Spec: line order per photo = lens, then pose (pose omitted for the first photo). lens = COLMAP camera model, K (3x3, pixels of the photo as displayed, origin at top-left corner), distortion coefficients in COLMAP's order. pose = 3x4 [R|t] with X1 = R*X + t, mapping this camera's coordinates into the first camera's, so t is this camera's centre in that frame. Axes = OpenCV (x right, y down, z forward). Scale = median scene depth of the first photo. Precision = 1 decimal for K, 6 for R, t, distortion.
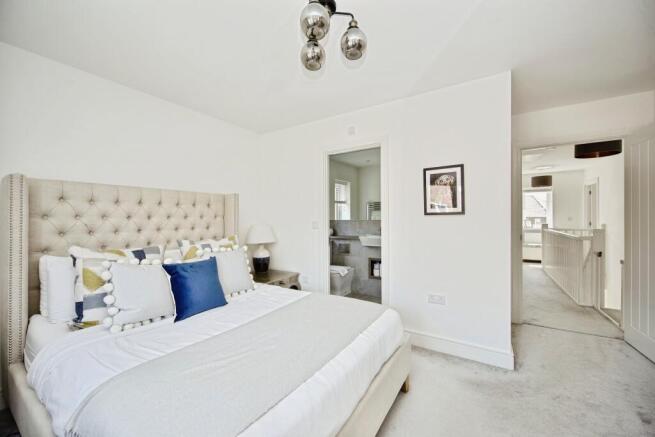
lens RADIAL K [[255.6, 0, 327.6], [0, 255.6, 221.0], [0, 0, 1]] dist [-0.007474, -0.000148]
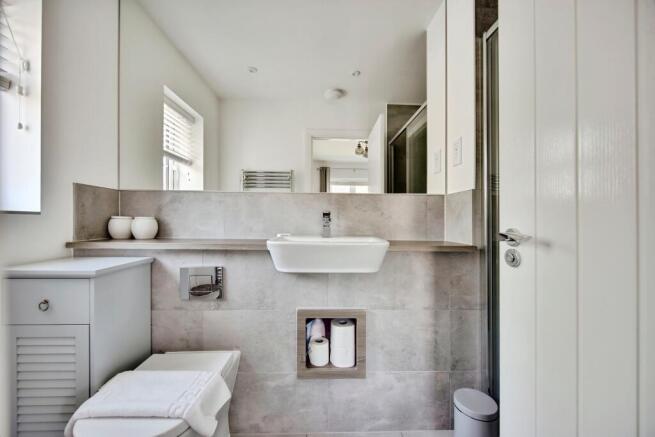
lens RADIAL K [[255.6, 0, 326.6], [0, 255.6, 220.1], [0, 0, 1]] dist [-0.007474, -0.000148]
pose [[0.819665, 0.007083, 0.572799, 0.014774], [-0.005375, 0.999975, -0.004675, 0.036715], [-0.572818, 0.000753, 0.819682, 0.708245]]
